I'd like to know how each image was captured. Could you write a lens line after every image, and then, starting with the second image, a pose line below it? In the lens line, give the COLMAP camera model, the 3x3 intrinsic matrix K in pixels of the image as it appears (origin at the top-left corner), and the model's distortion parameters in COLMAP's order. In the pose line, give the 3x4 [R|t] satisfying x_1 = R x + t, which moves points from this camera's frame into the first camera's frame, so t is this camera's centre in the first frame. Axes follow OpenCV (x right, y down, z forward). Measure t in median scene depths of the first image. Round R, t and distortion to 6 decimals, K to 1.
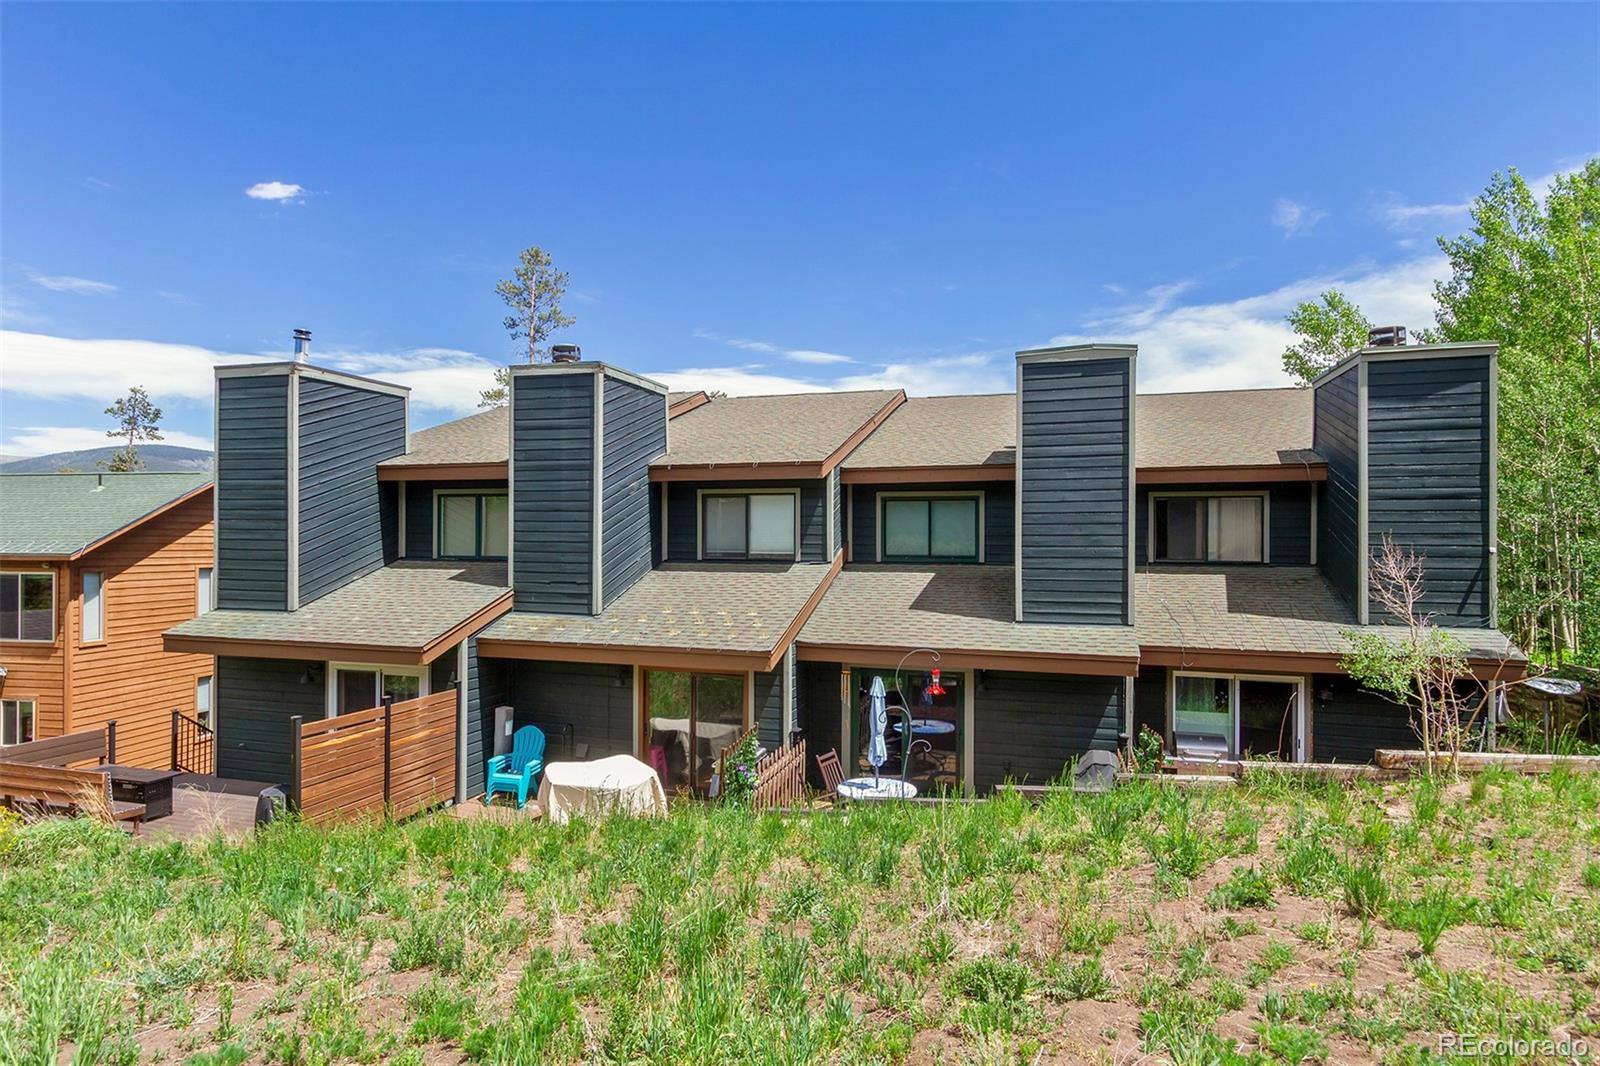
lens RADIAL K [[915.5, 0, 797.0], [0, 915.5, 529.2], [0, 0, 1]] dist [0.003195, 0.000182]
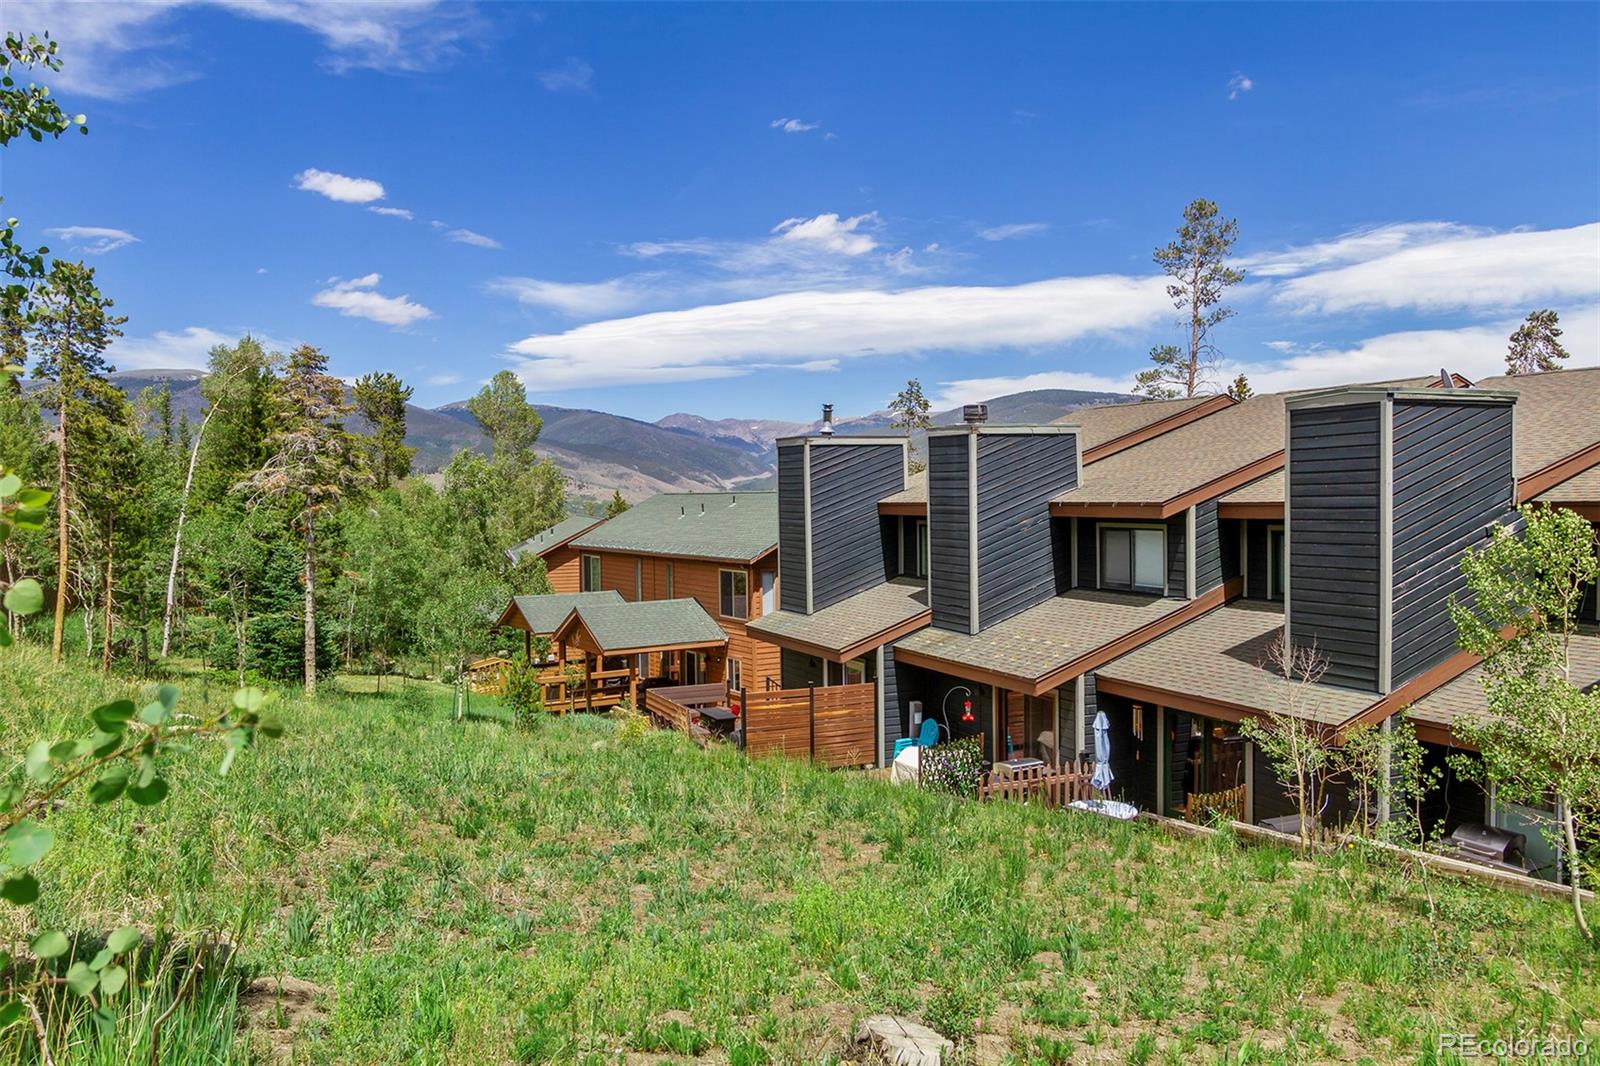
lens RADIAL K [[1178.2, 0, 801.3], [0, 1178.2, 533.2], [0, 0, 1]] dist [-0.047530, -0.000051]
pose [[0.668608, 0.014560, -0.743473, 0.761590], [0.019515, 0.999120, 0.037117, -0.099640], [0.743359, -0.039325, 0.667735, -0.195652]]
